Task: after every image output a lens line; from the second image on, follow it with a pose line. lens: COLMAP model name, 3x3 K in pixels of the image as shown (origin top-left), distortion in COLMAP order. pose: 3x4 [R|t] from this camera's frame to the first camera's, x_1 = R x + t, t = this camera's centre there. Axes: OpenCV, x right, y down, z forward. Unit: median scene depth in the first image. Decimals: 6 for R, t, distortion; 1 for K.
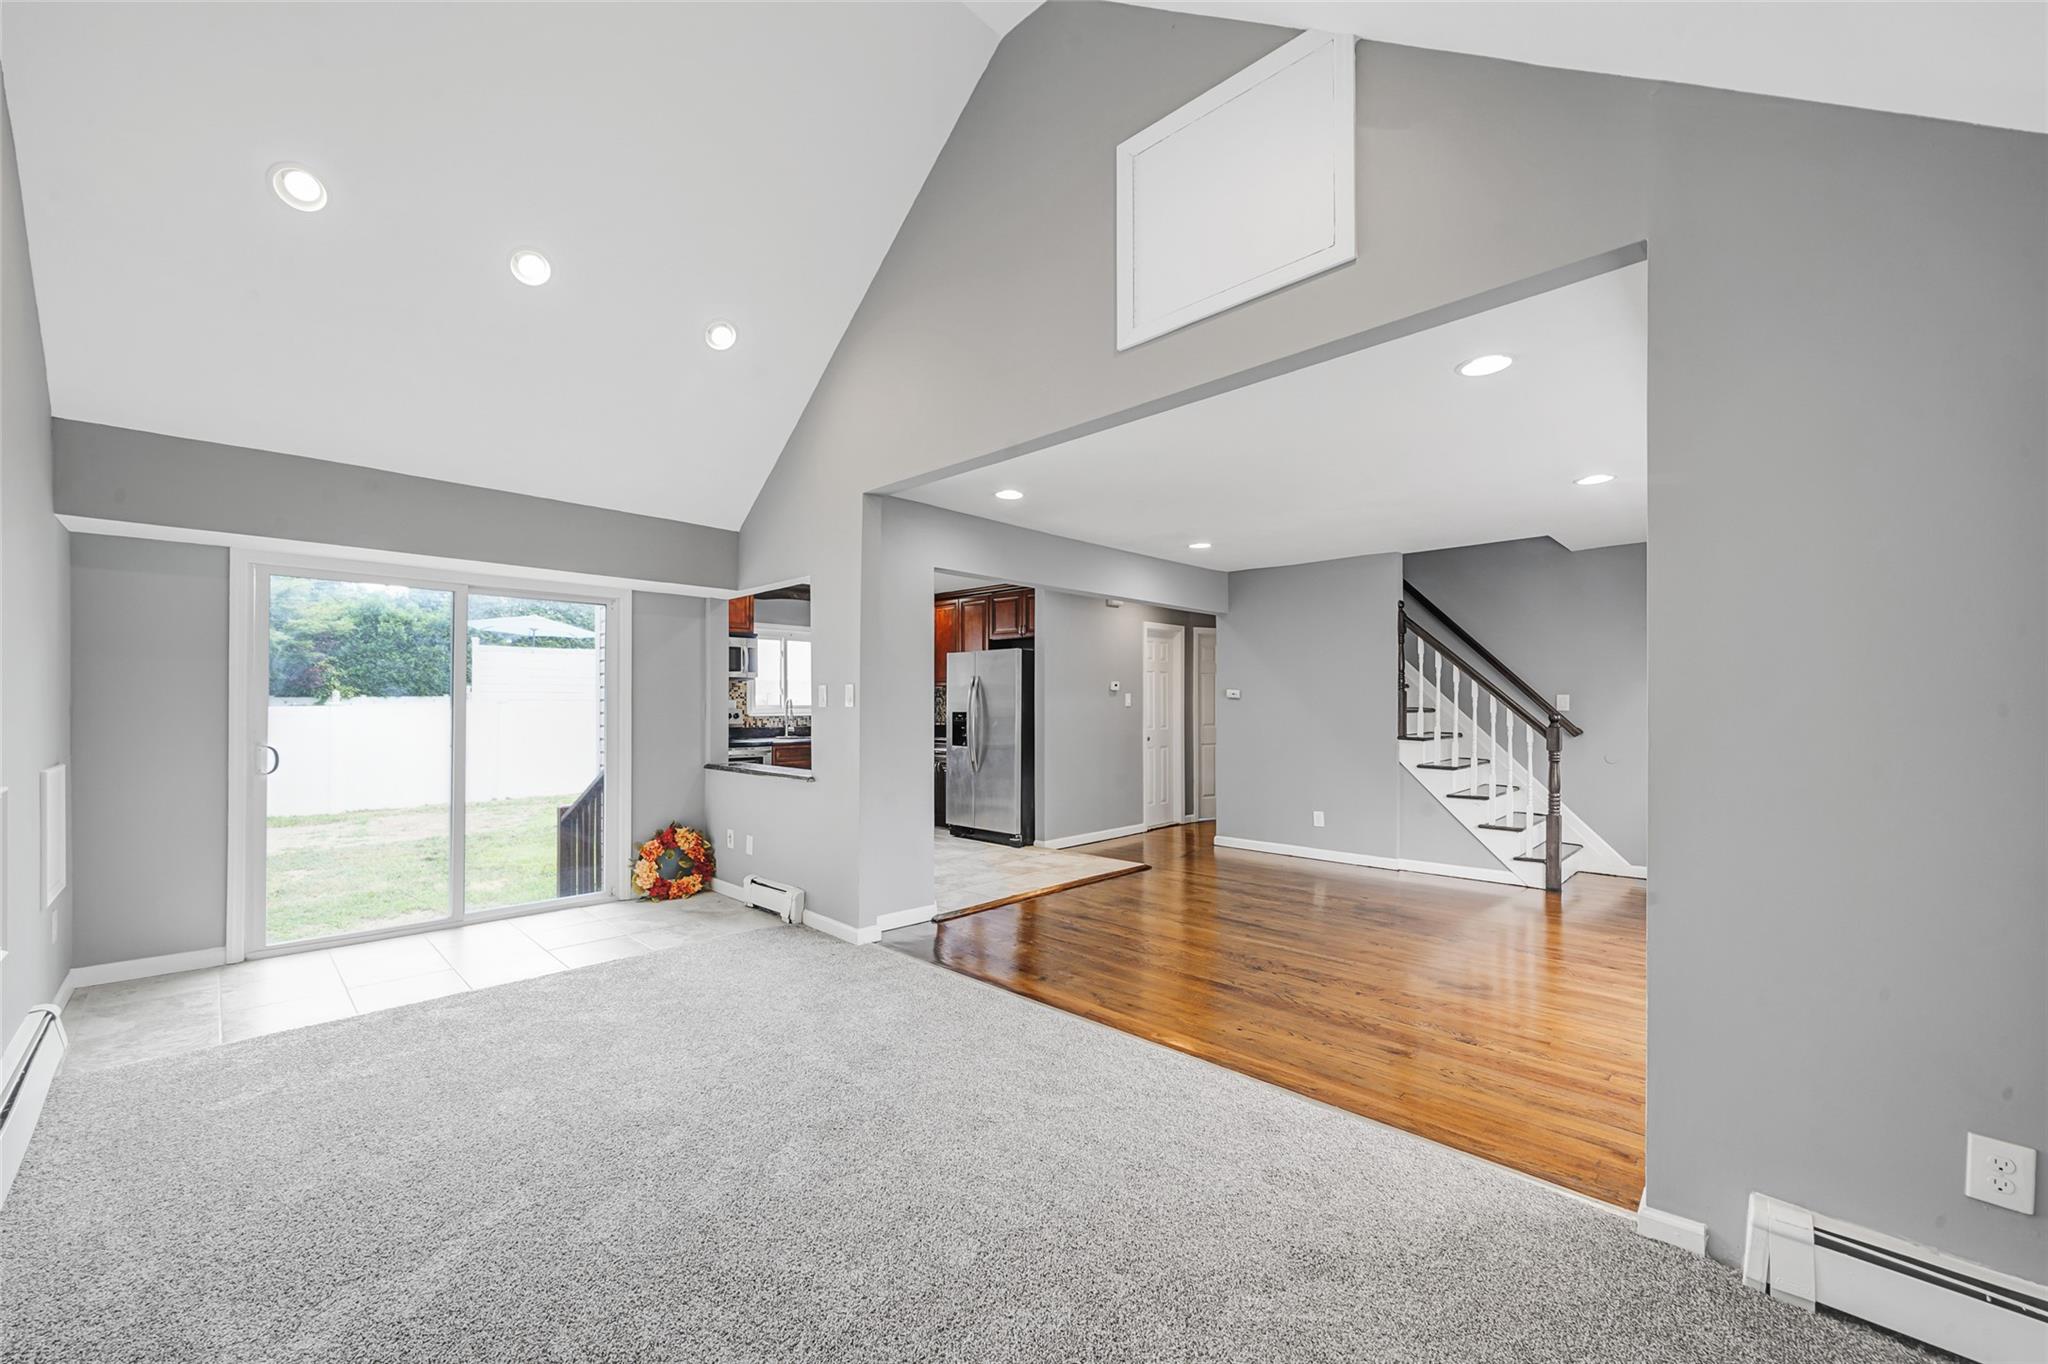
lens RADIAL K [[784.4, 0, 995.5], [0, 784.4, 701.7], [0, 0, 1]] dist [0.000194, 0.000422]
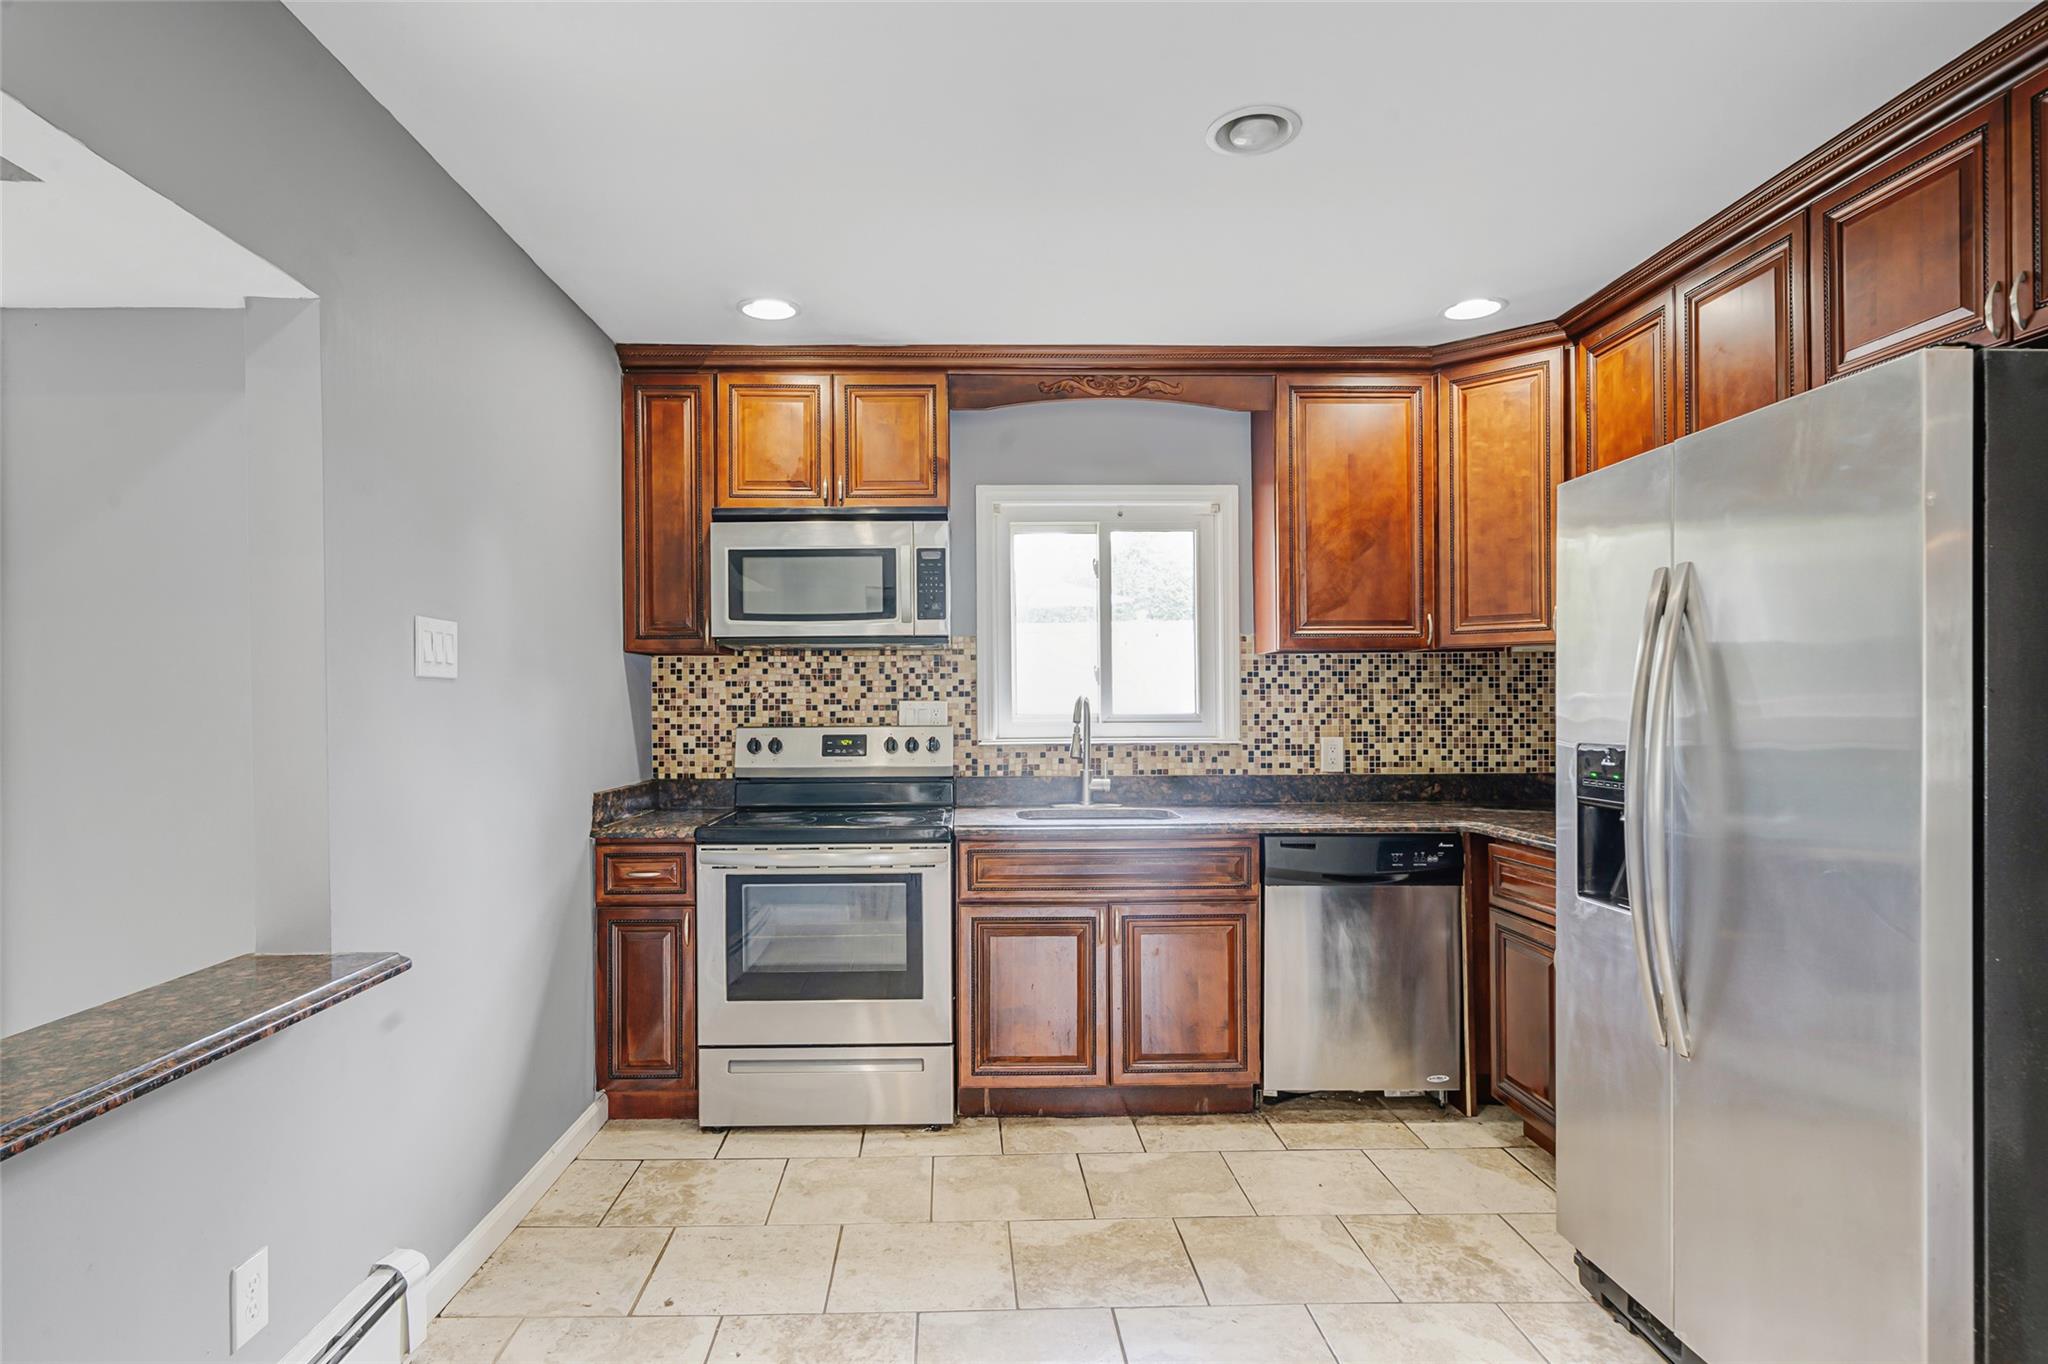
lens RADIAL K [[1102.1, 0, 984.0], [0, 1102.1, 706.5], [0, 0, 1]] dist [0.008633, -0.000893]
pose [[0.725823, -0.007865, -0.687836, 0.049091], [0.010705, 0.999943, -0.000138, 0.000777], [0.687798, -0.007263, 0.725866, 0.838100]]
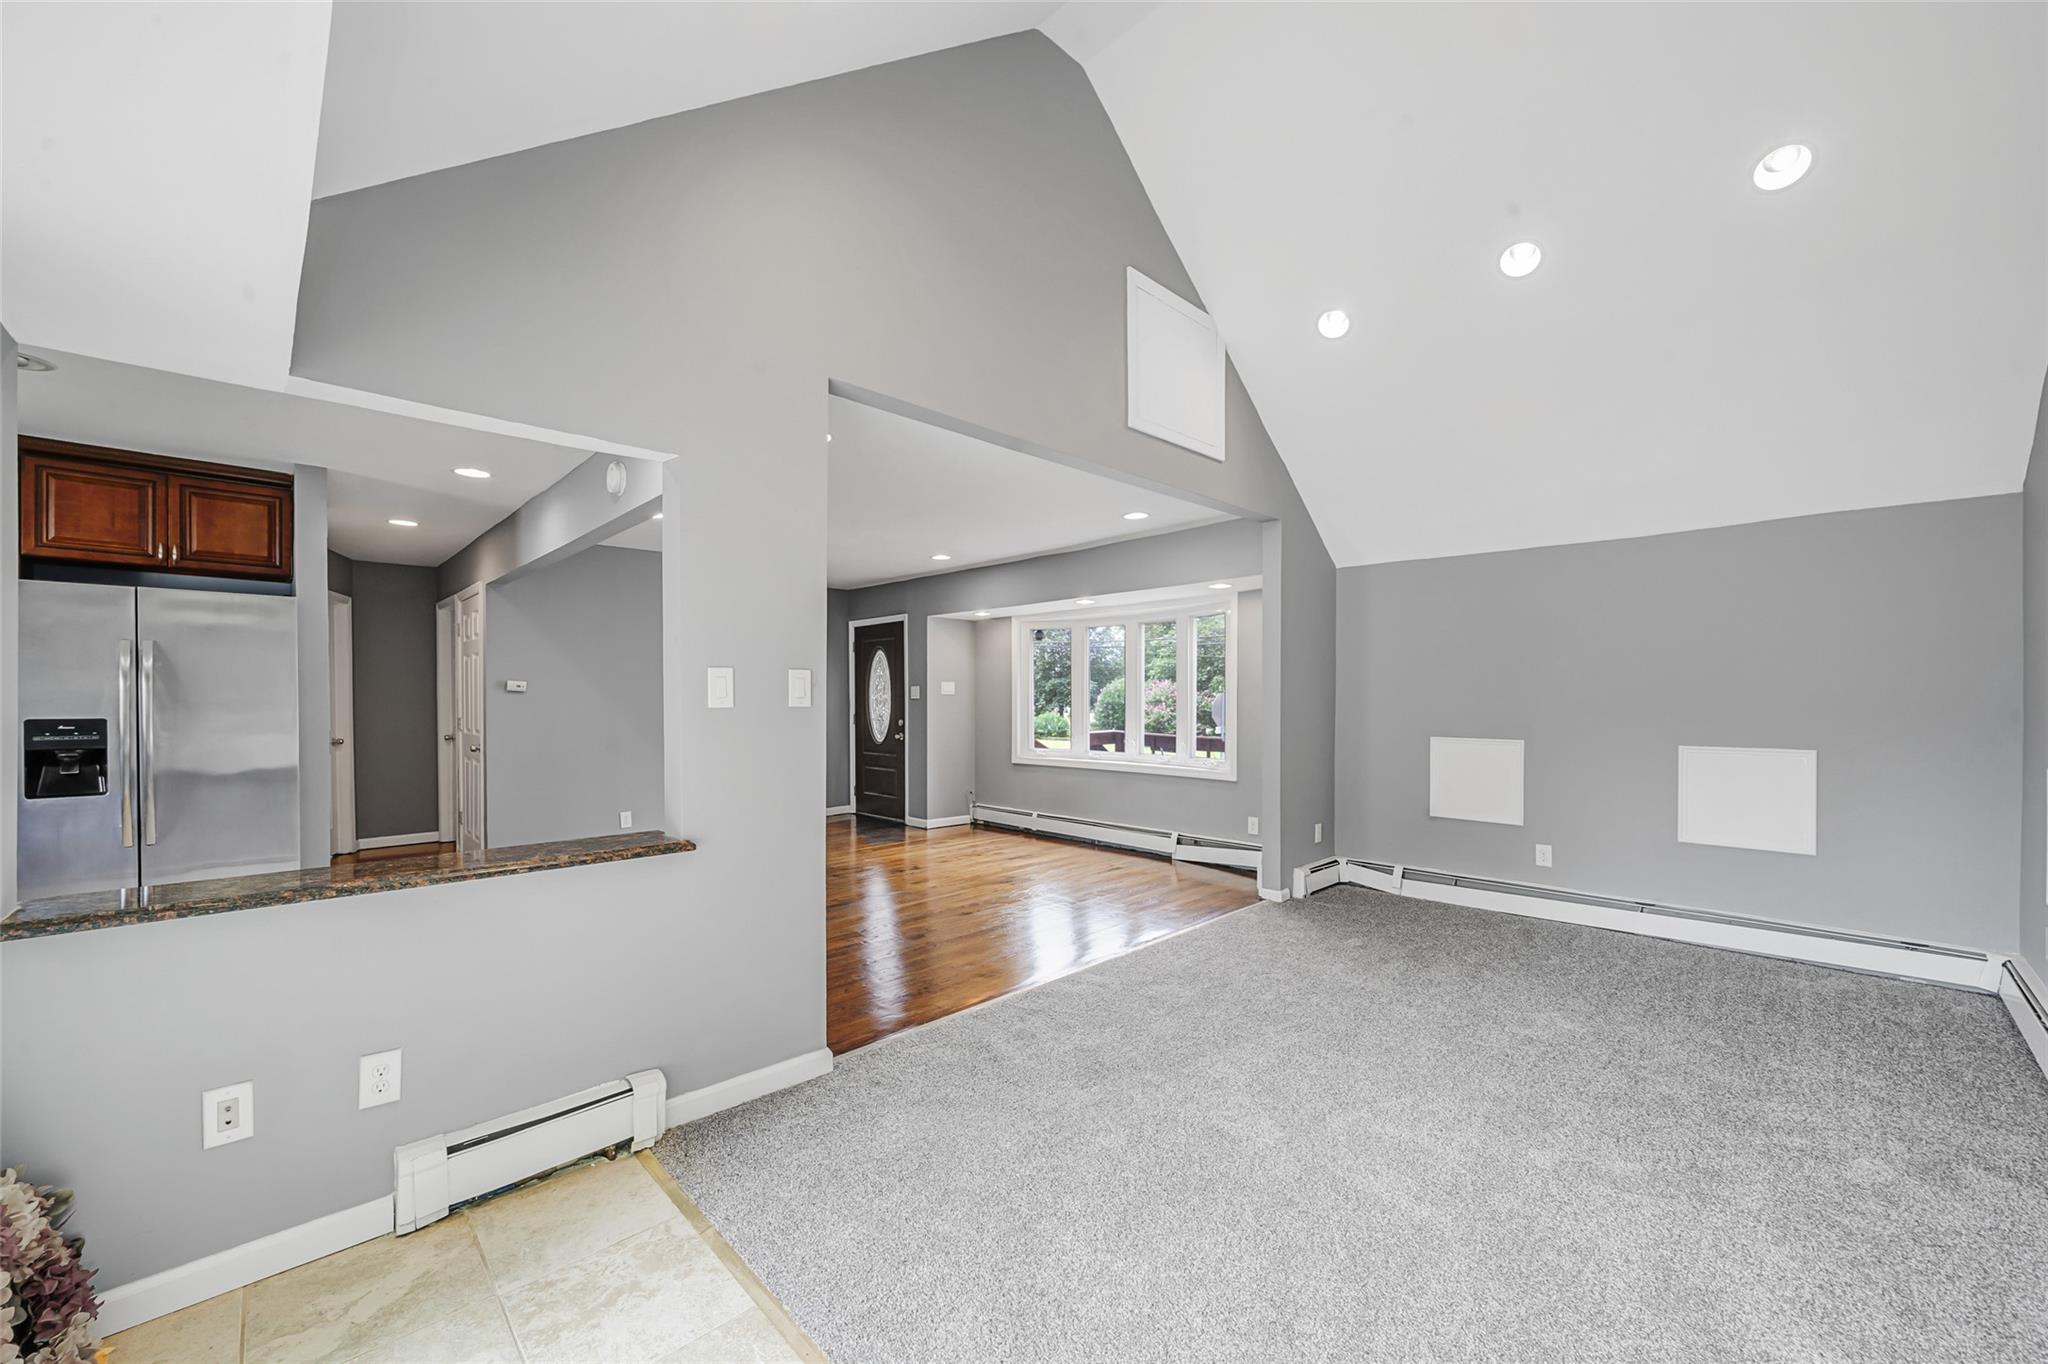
lens RADIAL K [[784.4, 0, 982.4], [0, 784.4, 706.2], [0, 0, 1]] dist [0.000194, 0.000422]
pose [[0.044041, -0.013275, 0.998942, -0.576127], [-0.004275, 0.999900, 0.013476, -0.002261], [-0.999021, -0.004864, 0.043980, 0.594872]]
